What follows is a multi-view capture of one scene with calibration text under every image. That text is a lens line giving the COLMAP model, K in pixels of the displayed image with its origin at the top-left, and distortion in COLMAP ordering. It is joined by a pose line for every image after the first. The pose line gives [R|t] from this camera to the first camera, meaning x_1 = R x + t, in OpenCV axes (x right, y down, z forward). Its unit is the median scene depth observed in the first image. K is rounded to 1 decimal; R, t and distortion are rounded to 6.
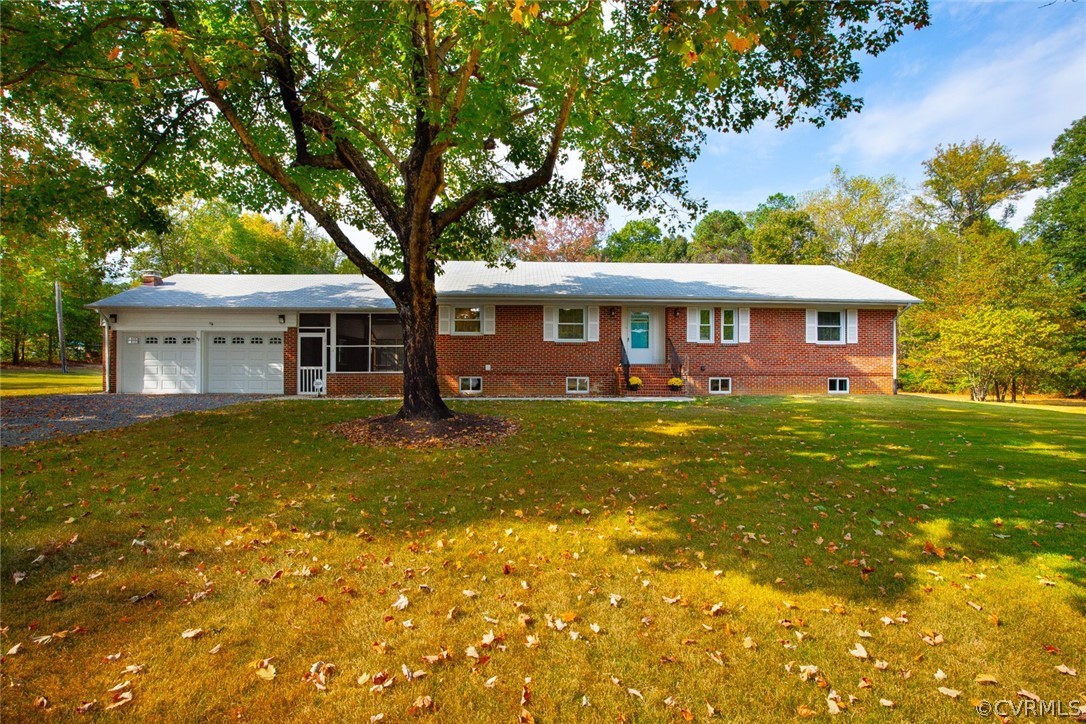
lens RADIAL K [[495.2, 0, 545.4], [0, 495.2, 362.2], [0, 0, 1]] dist [-0.037524, 0.007410]
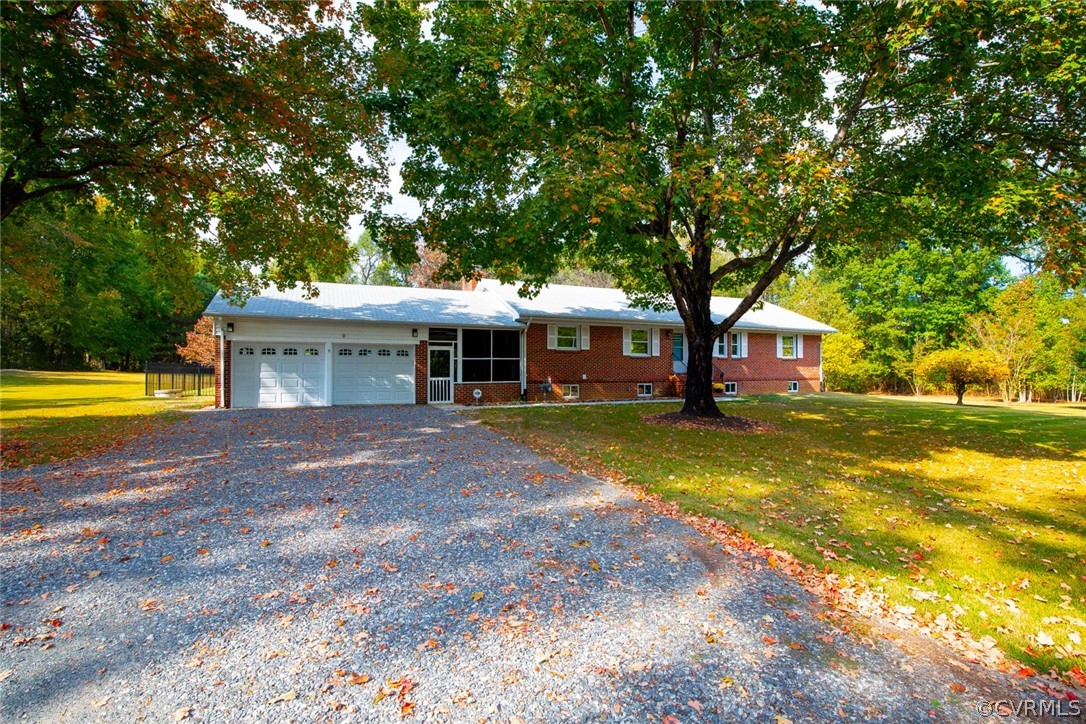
lens RADIAL K [[495.2, 0, 545.4], [0, 495.2, 362.2], [0, 0, 1]] dist [-0.037524, 0.007410]
pose [[0.927406, 0.001756, 0.374052, -0.655494], [0.005885, 0.999797, -0.019284, -0.002188], [-0.374010, 0.020086, 0.927207, -0.087819]]
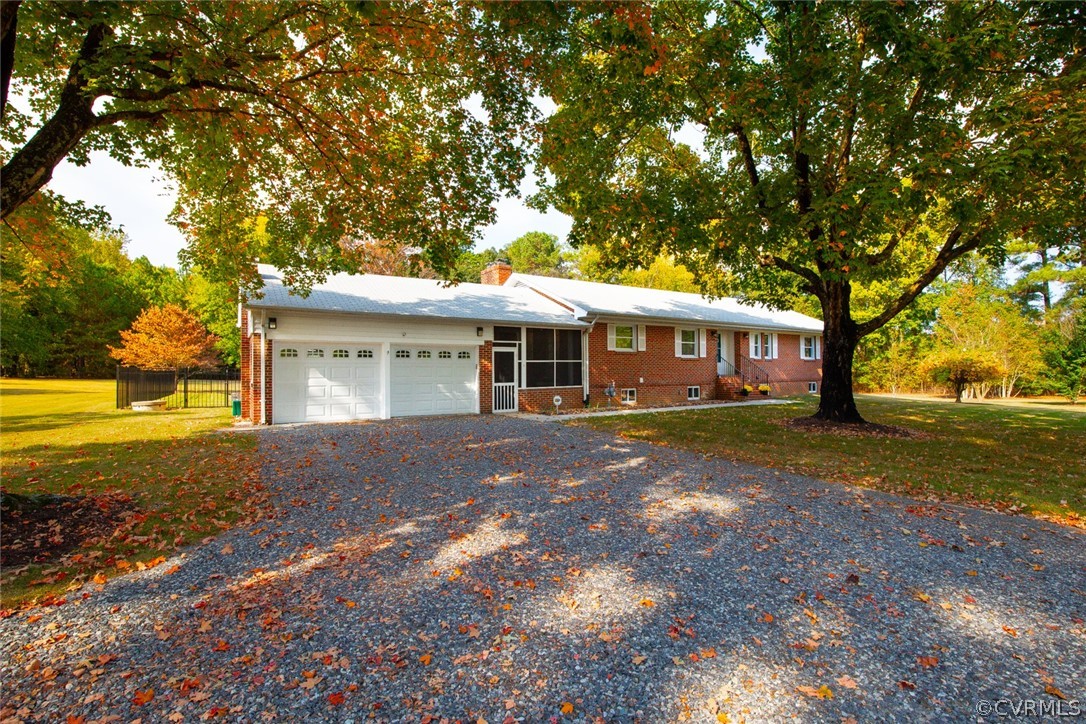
lens RADIAL K [[495.2, 0, 545.4], [0, 495.2, 362.2], [0, 0, 1]] dist [-0.037524, 0.007410]
pose [[0.861087, -0.001056, 0.508456, -0.877247], [0.013634, 0.999686, -0.021013, -0.009214], [-0.508274, 0.025026, 0.860832, 0.136395]]
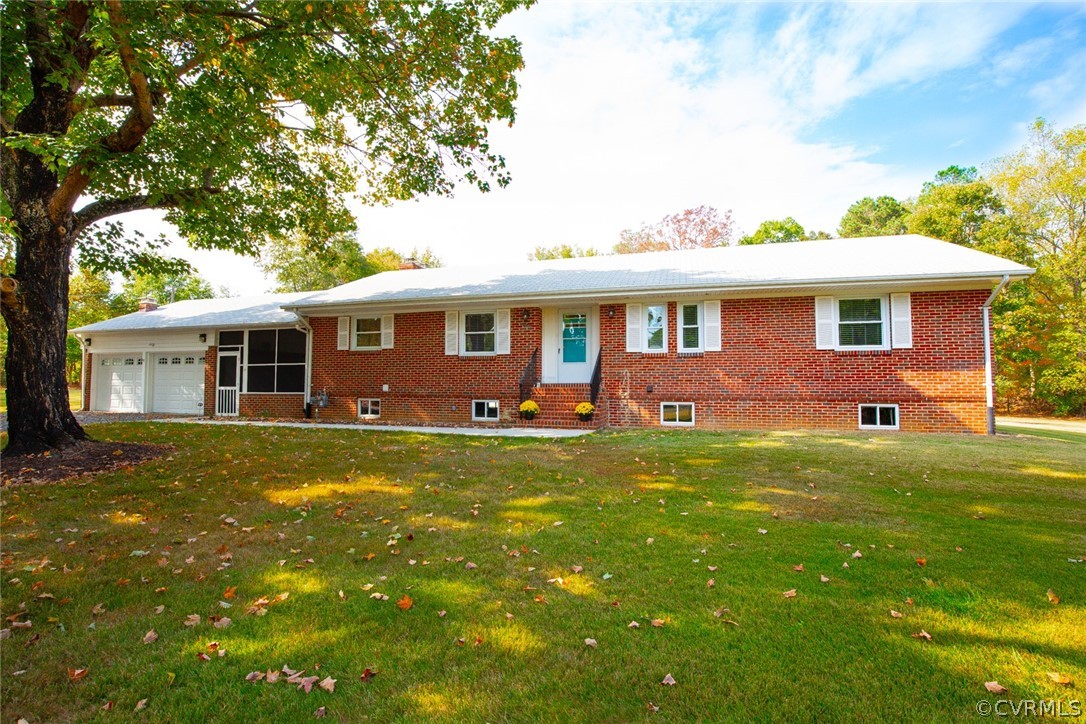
lens RADIAL K [[495.2, 0, 545.4], [0, 495.2, 362.2], [0, 0, 1]] dist [-0.037524, 0.007410]
pose [[0.947878, -0.016501, -0.318207, 0.408455], [0.003190, 0.999100, -0.042306, 0.003465], [0.318618, 0.039086, 0.947077, 0.288639]]
